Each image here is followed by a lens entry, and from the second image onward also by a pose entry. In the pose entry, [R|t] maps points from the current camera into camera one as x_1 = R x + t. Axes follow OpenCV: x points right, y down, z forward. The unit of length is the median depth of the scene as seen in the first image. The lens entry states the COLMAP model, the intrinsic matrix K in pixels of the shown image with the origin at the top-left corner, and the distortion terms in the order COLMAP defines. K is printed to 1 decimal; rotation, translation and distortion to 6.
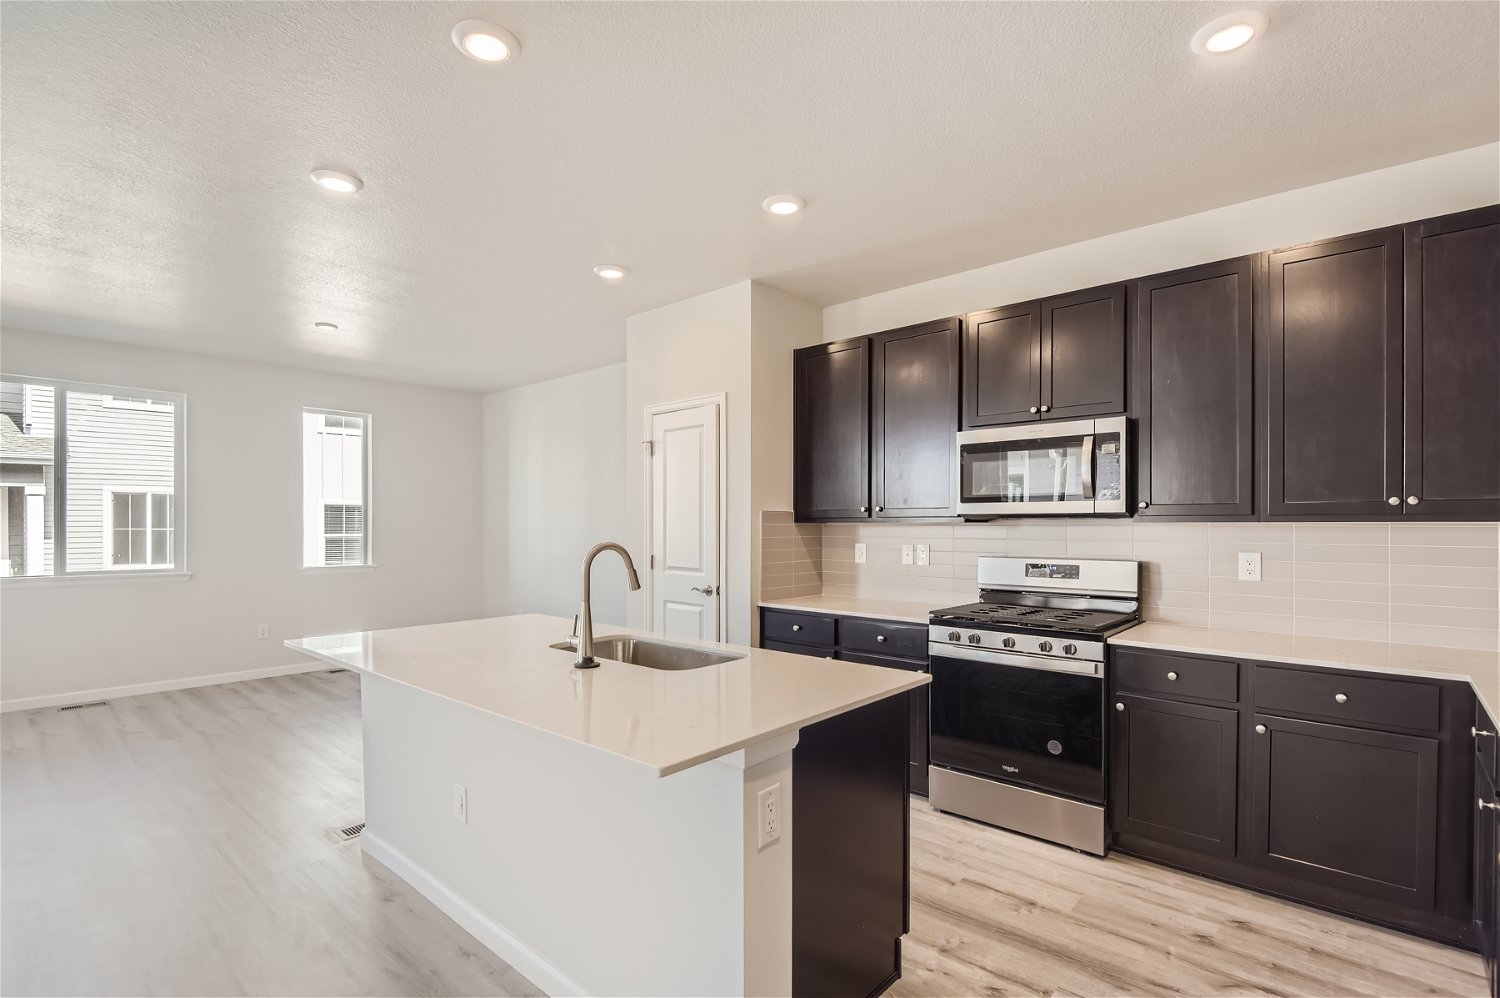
lens RADIAL K [[724.3, 0, 751.9], [0, 724.3, 529.9], [0, 0, 1]] dist [0.003240, 0.000478]
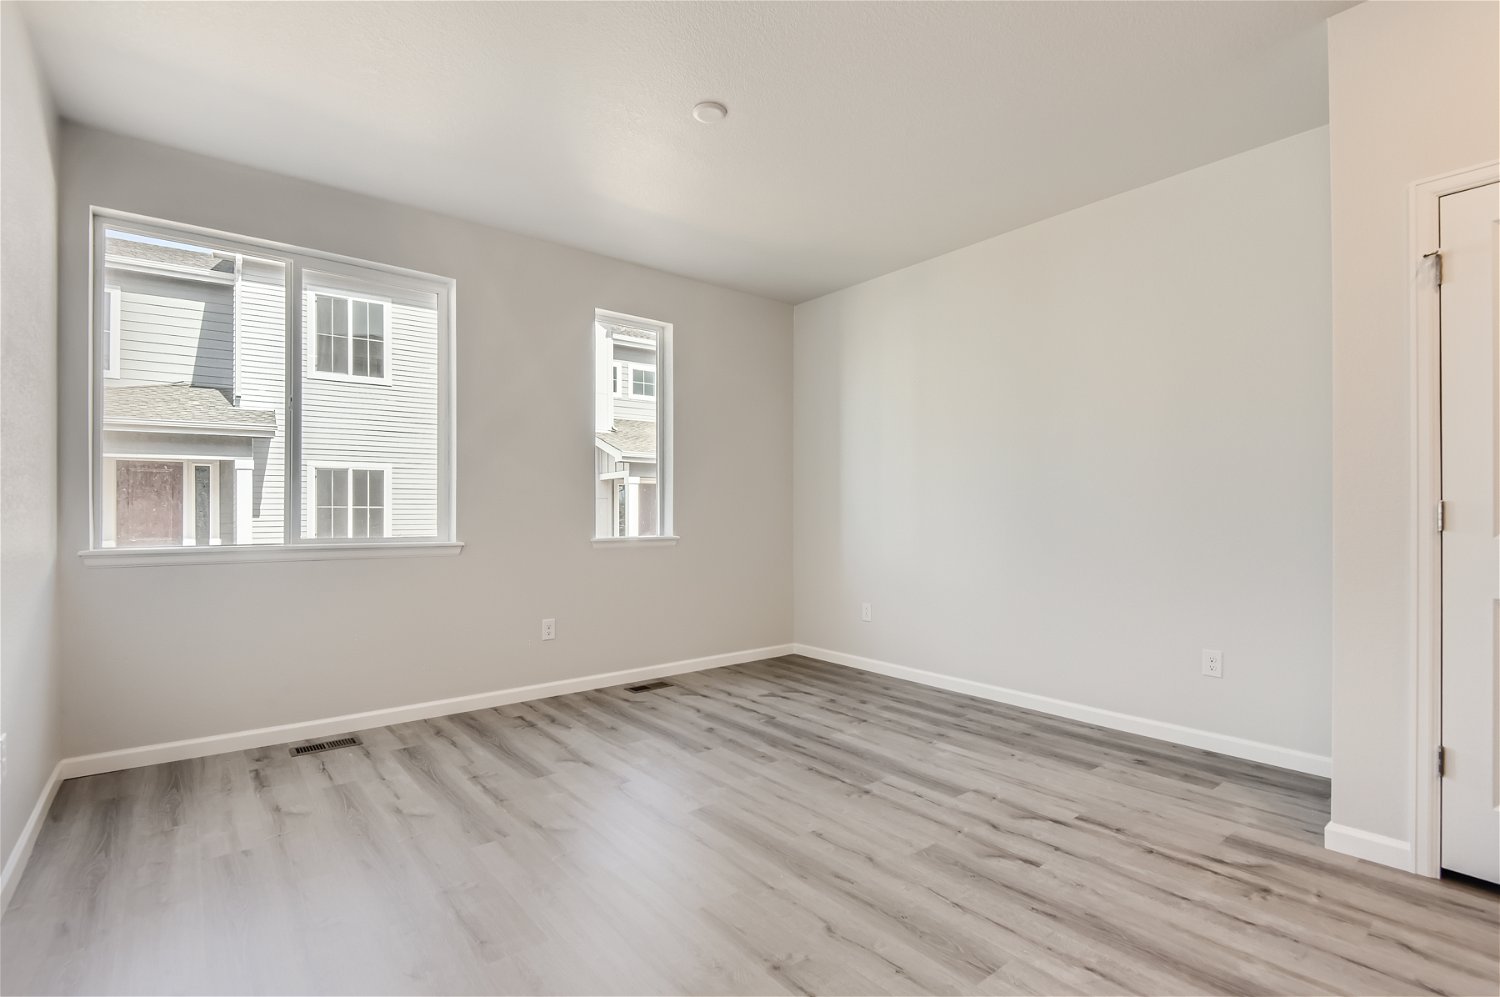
lens RADIAL K [[700.4, 0, 748.3], [0, 700.4, 513.2], [0, 0, 1]] dist [0.017811, -0.000082]
pose [[0.988430, -0.004767, -0.151600, -0.406589], [0.003445, 0.999954, -0.008982, 0.038351], [0.151636, 0.008356, 0.988401, 0.390427]]
